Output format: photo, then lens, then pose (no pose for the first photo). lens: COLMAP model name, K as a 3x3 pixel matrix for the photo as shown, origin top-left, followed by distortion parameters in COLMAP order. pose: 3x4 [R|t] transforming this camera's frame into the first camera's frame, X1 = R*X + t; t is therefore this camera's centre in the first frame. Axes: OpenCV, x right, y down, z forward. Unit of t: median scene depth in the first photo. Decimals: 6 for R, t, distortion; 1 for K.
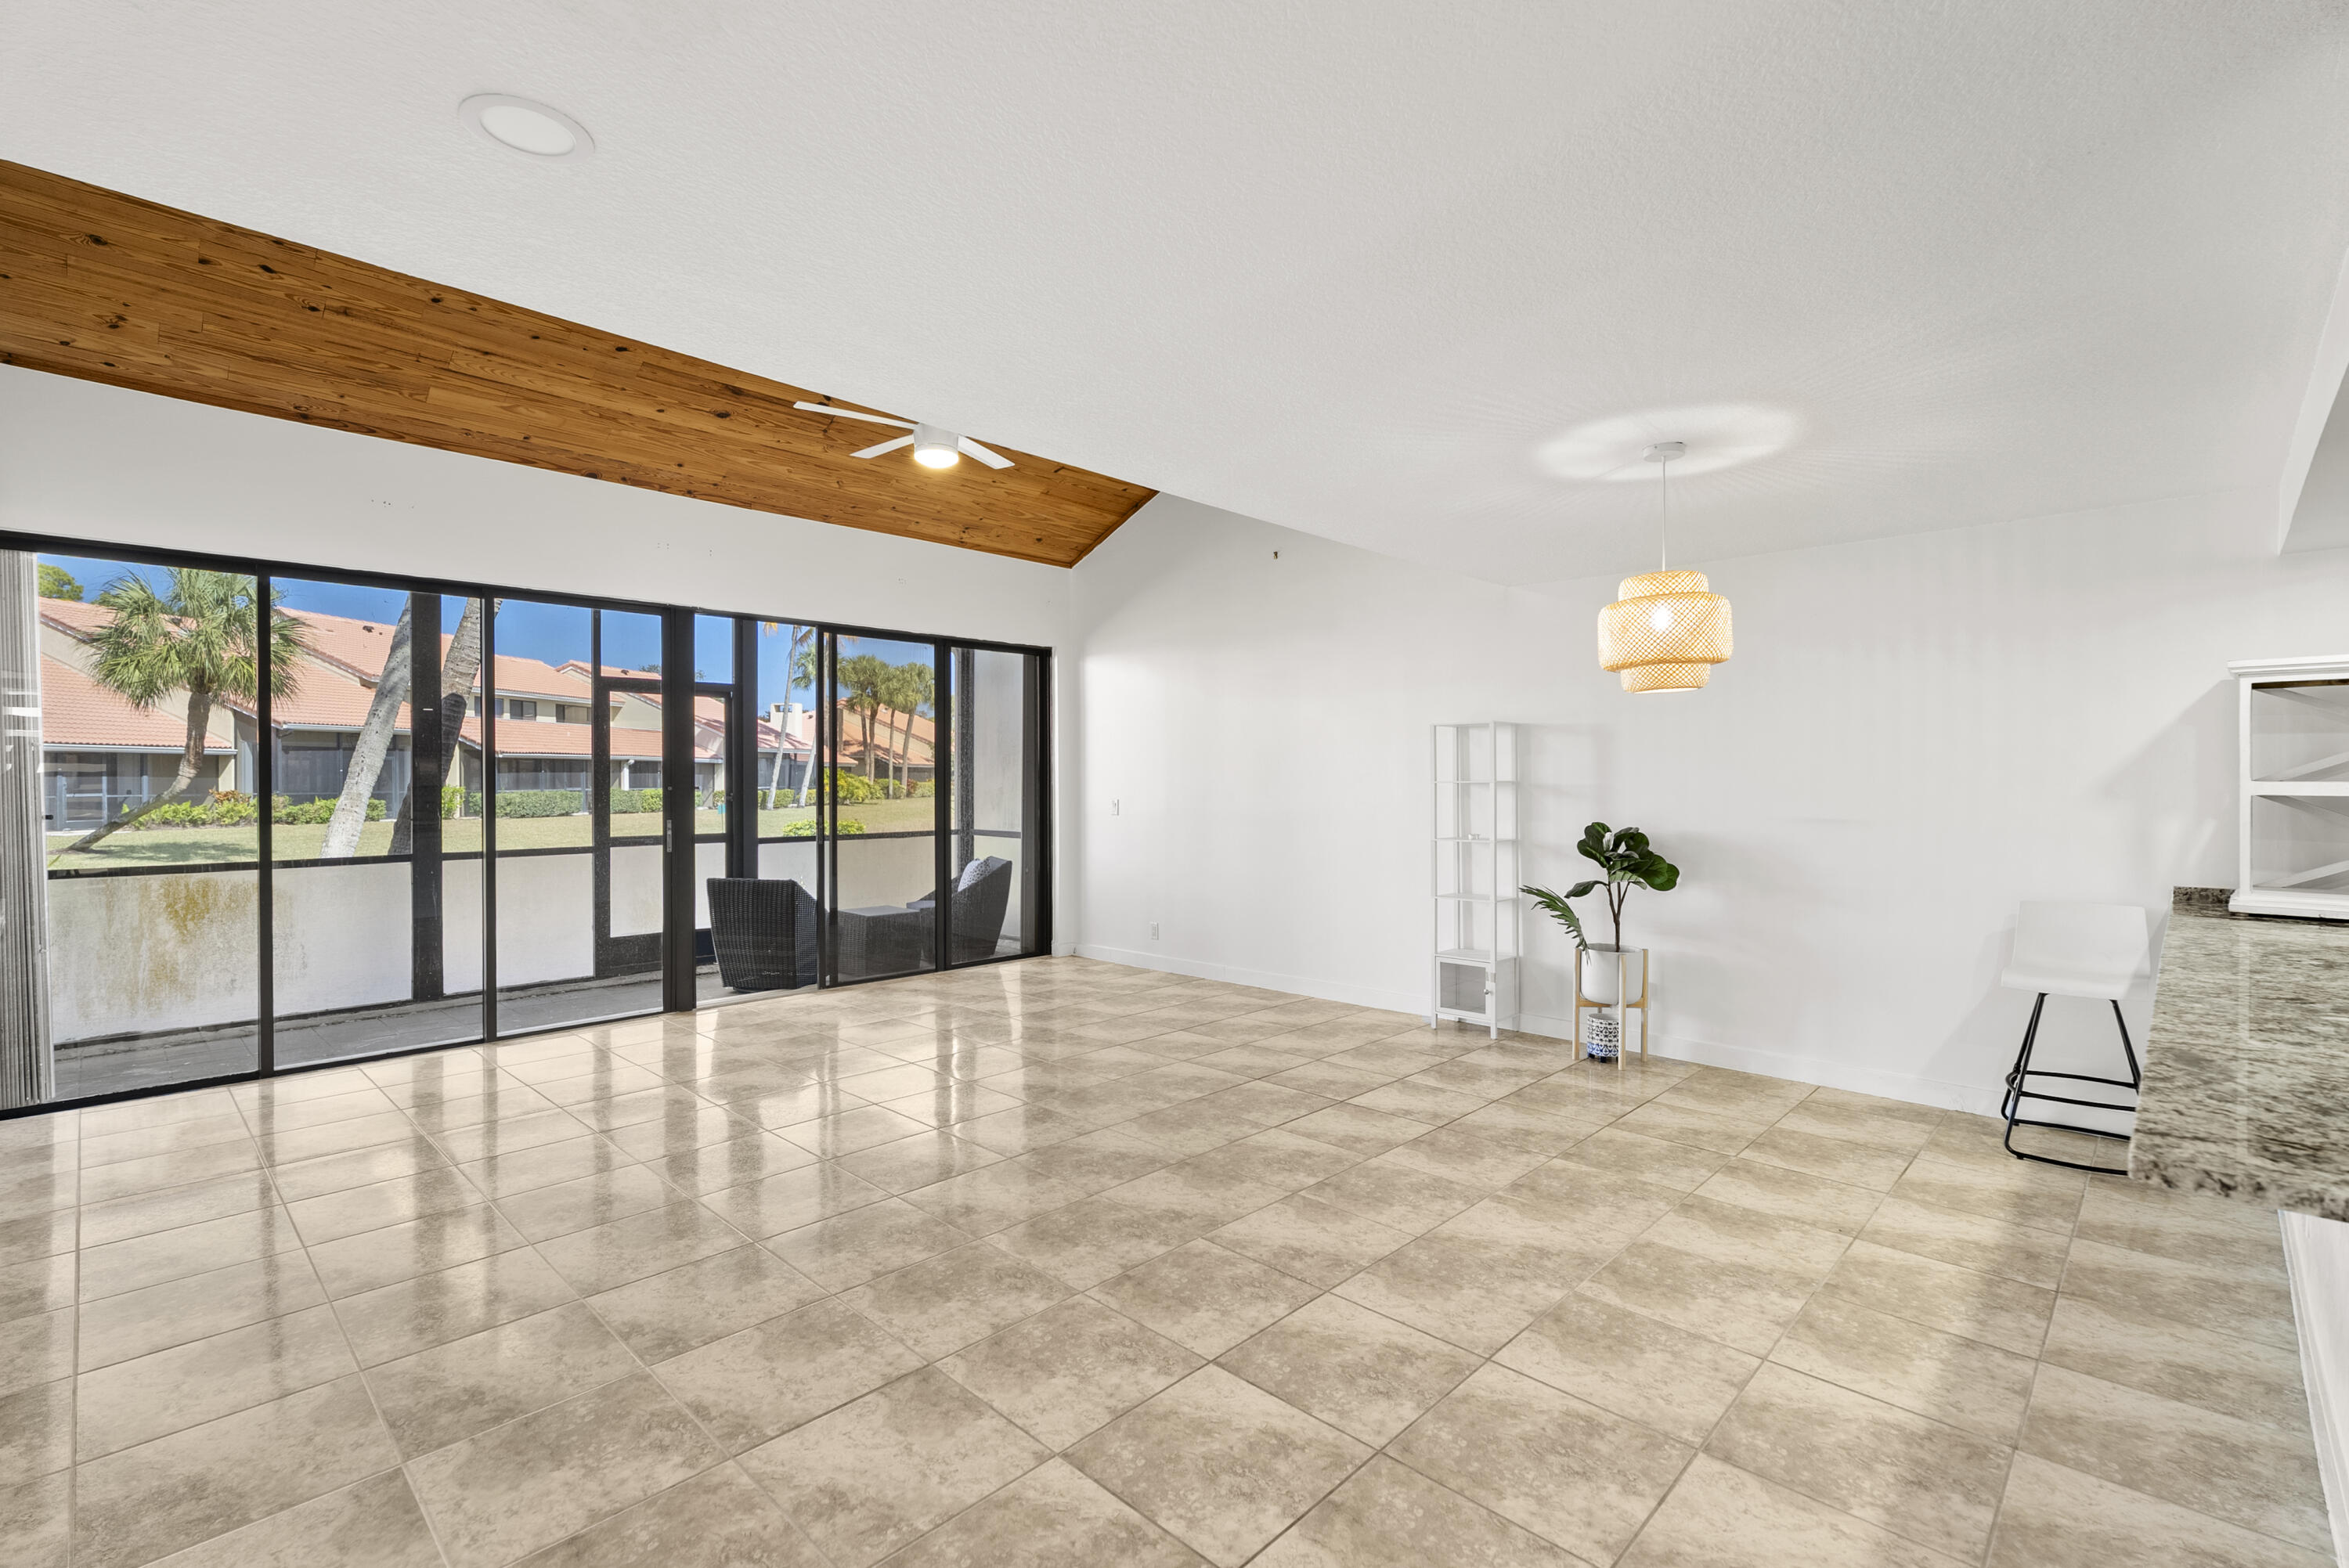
lens RADIAL K [[1048.0, 0, 1177.1], [0, 1048.0, 776.0], [0, 0, 1]] dist [0.004061, 0.000075]
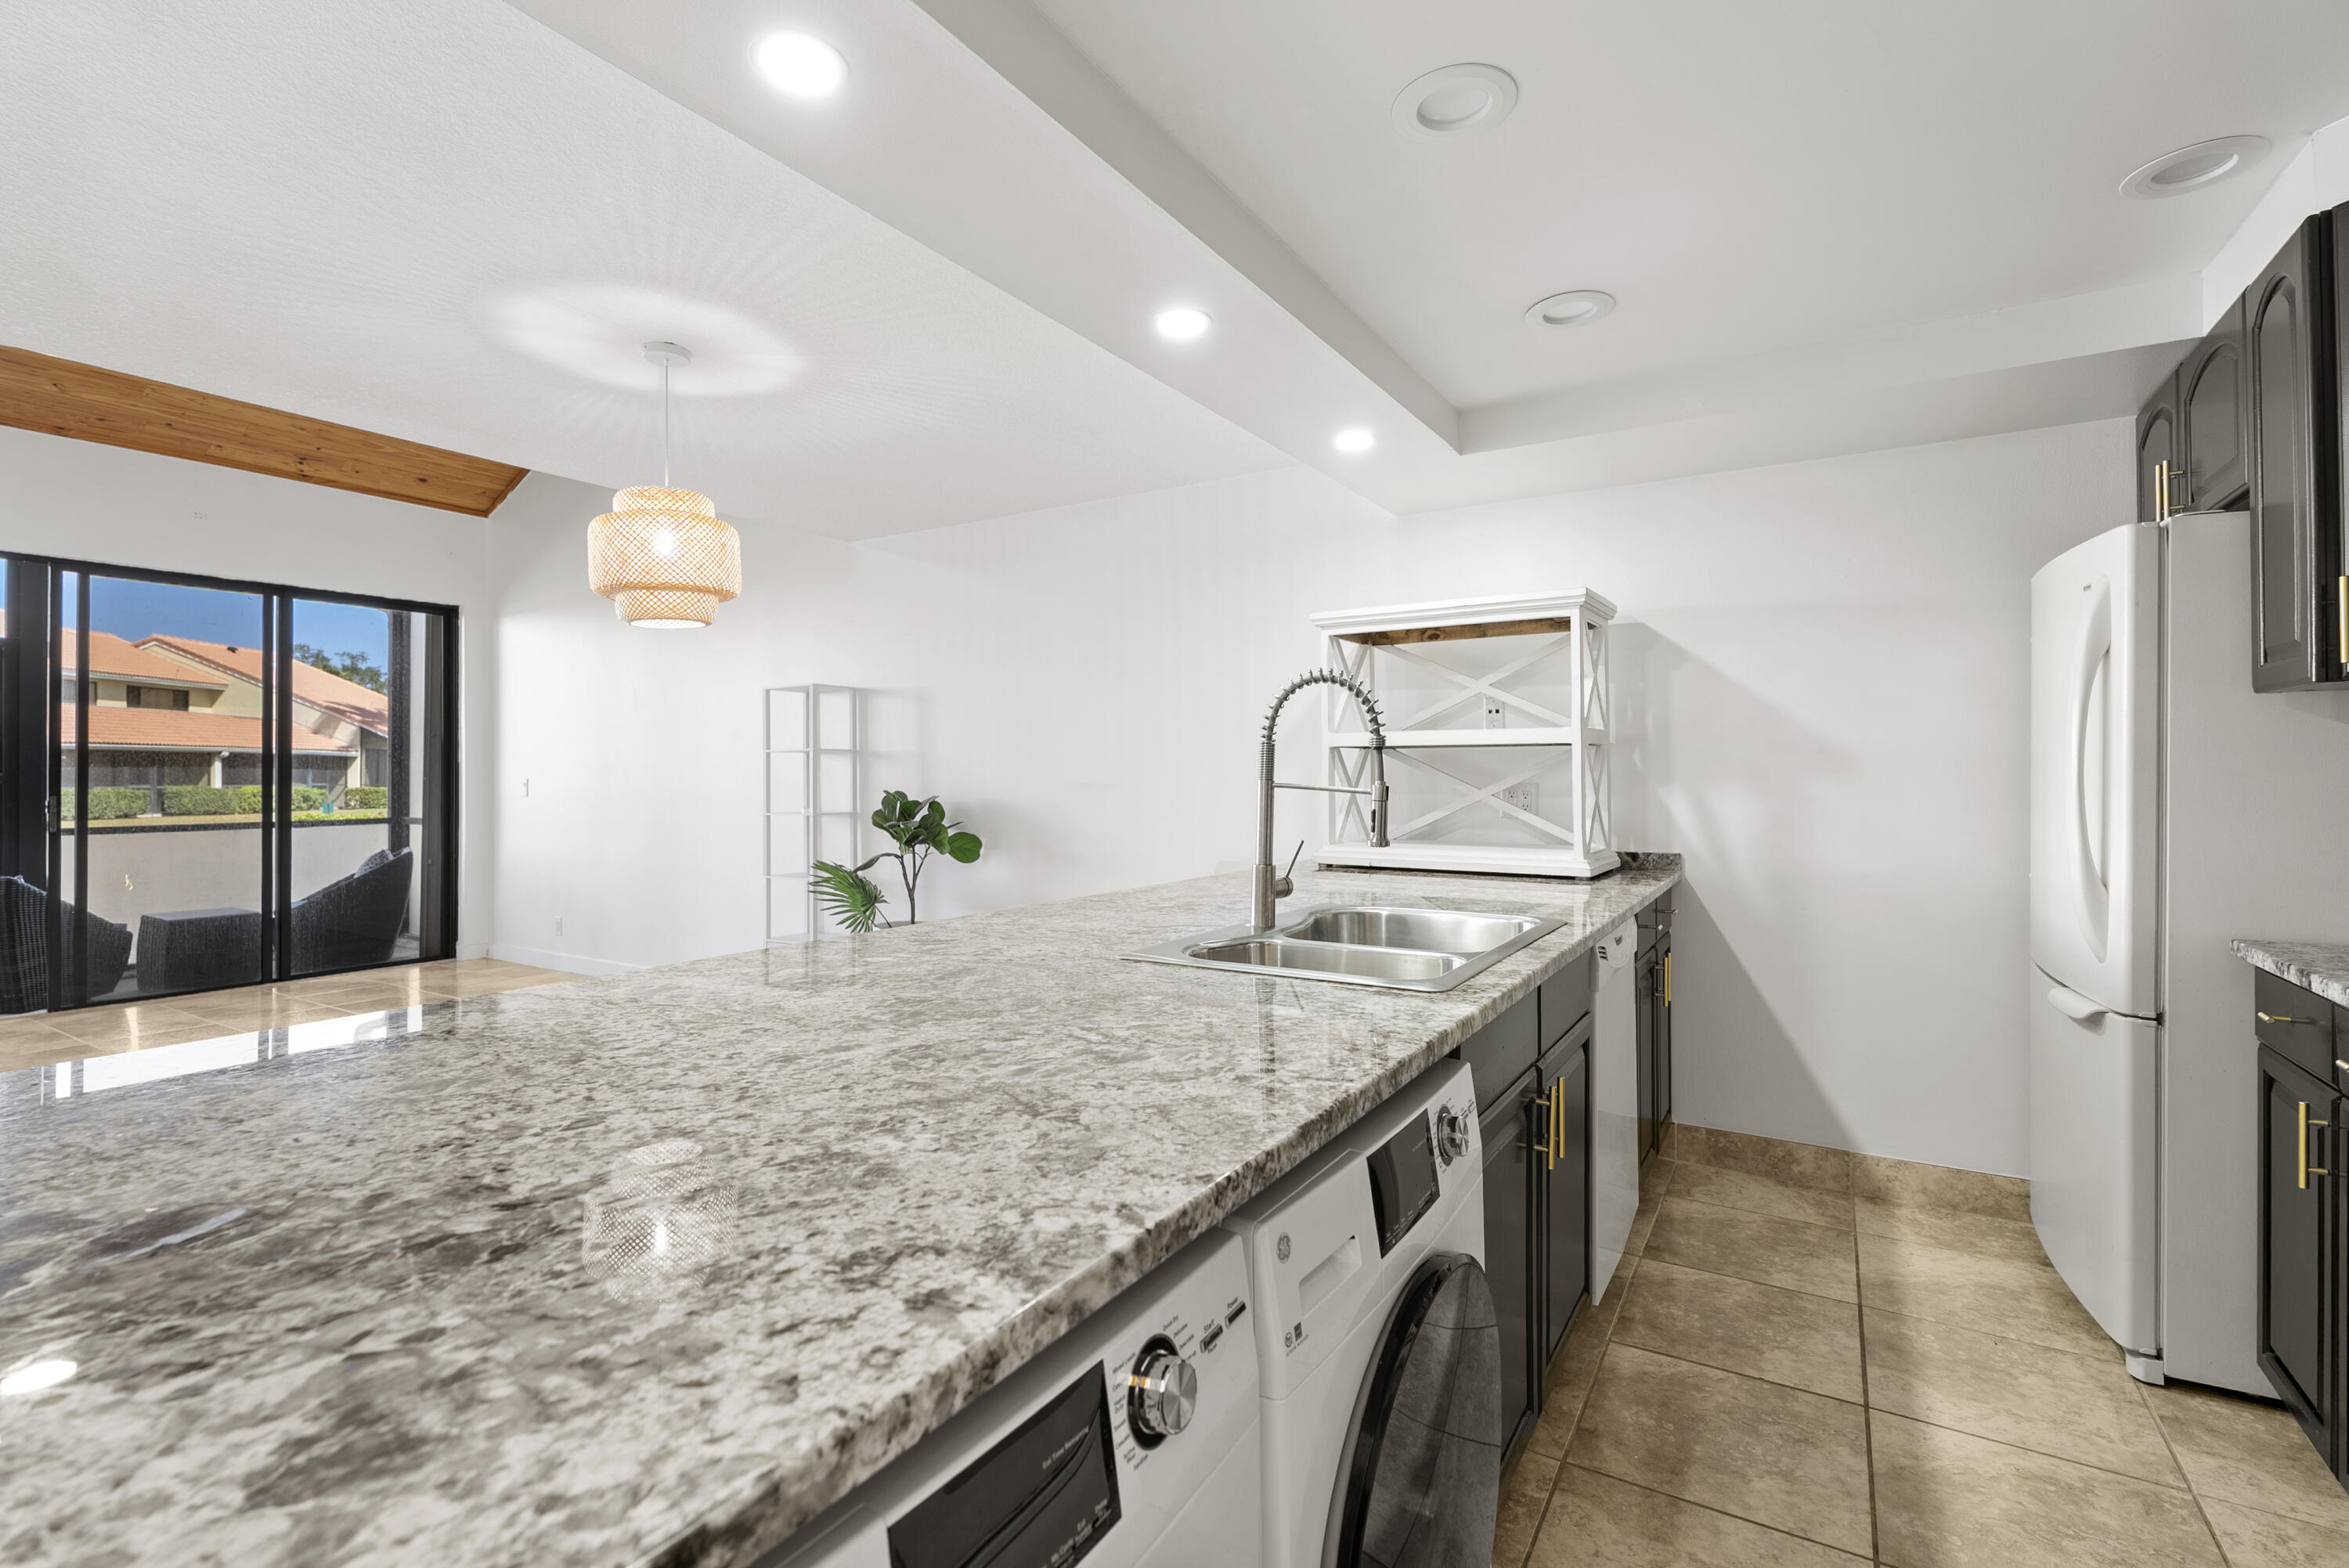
lens RADIAL K [[1048.0, 0, 1172.8], [0, 1048.0, 772.3], [0, 0, 1]] dist [0.004061, 0.000075]
pose [[0.978192, -0.001785, 0.207696, 0.323161], [0.002063, 0.999997, -0.001121, 0.021179], [-0.207693, 0.001525, 0.978193, 0.020913]]
